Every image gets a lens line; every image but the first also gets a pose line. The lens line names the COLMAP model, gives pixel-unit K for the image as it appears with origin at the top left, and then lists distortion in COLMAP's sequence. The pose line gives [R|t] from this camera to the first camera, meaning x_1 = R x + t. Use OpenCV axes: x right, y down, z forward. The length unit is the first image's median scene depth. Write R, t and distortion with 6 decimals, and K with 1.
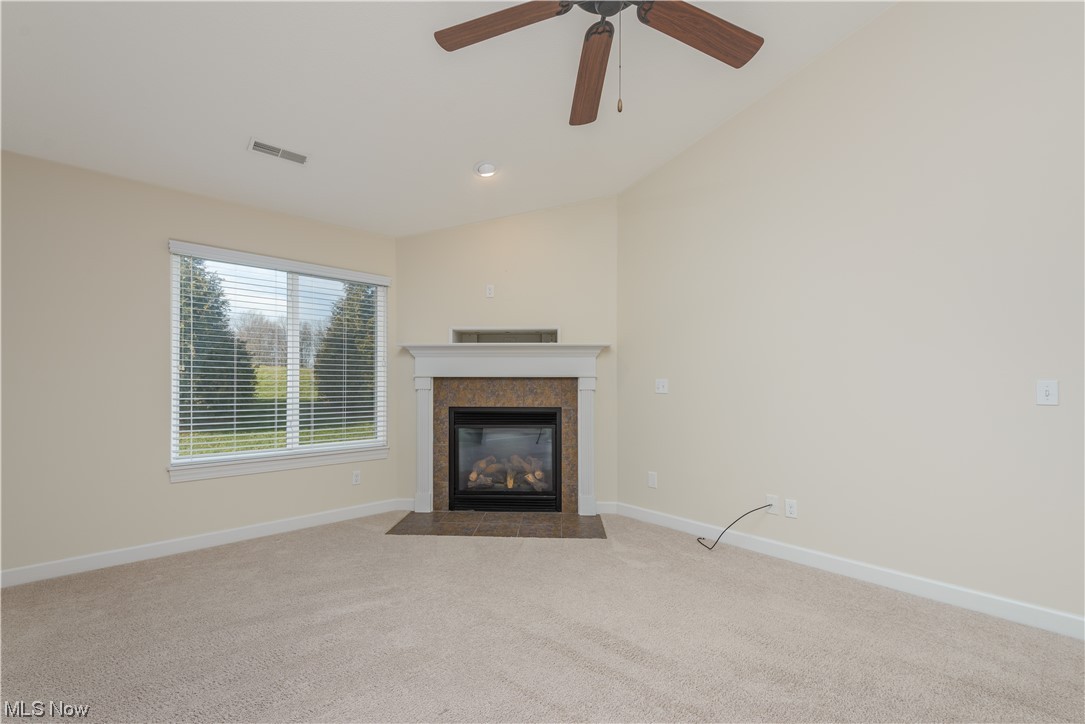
lens RADIAL K [[454.4, 0, 533.2], [0, 454.4, 372.8], [0, 0, 1]] dist [0.013072, 0.000245]
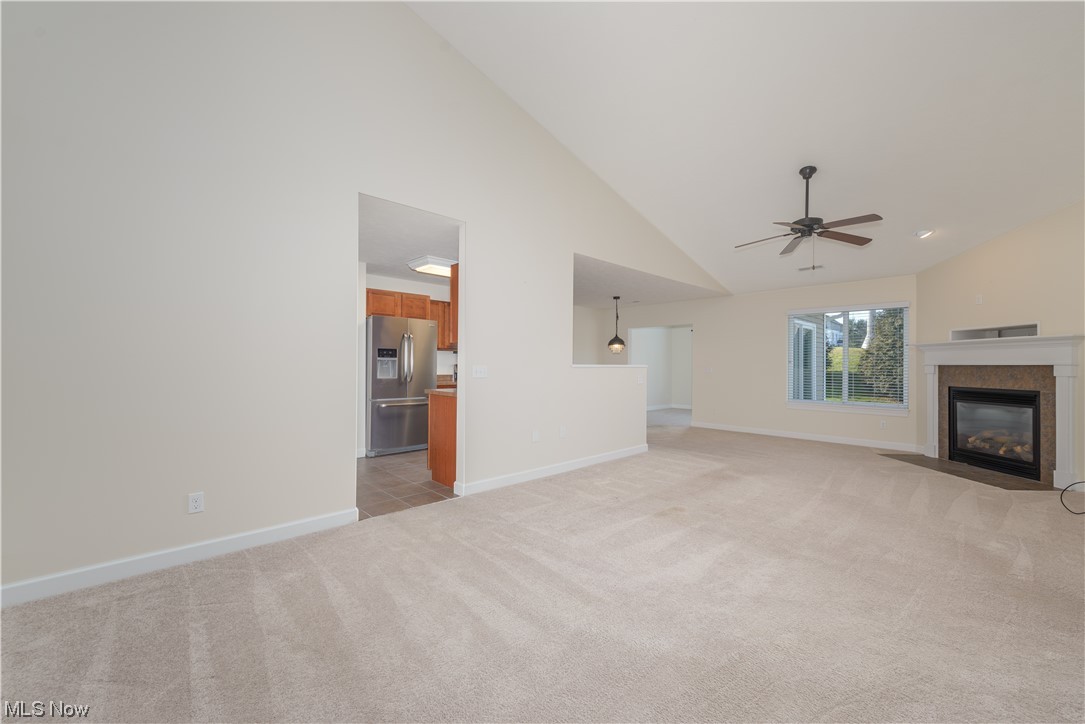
lens RADIAL K [[426.9, 0, 544.6], [0, 426.9, 358.3], [0, 0, 1]] dist [0.000340, -0.000423]
pose [[0.033023, -0.018780, -0.999278, 1.099896], [0.007971, 0.999797, -0.018527, 0.002459], [0.999423, -0.007354, 0.033166, -0.293367]]
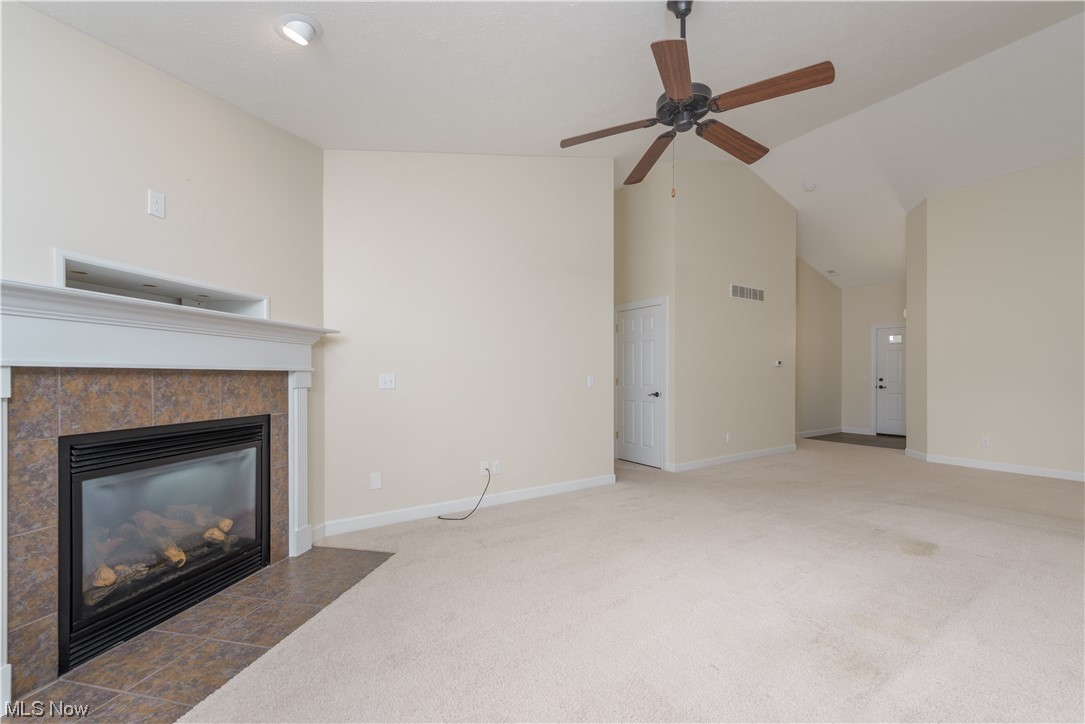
lens RADIAL K [[426.9, 0, 532.9], [0, 426.9, 370.3], [0, 0, 1]] dist [0.000340, -0.000423]
pose [[0.165247, 0.012382, 0.986174, -0.512326], [-0.019906, 0.999759, -0.009217, 0.006887], [-0.986051, -0.018107, 0.165454, 0.494400]]
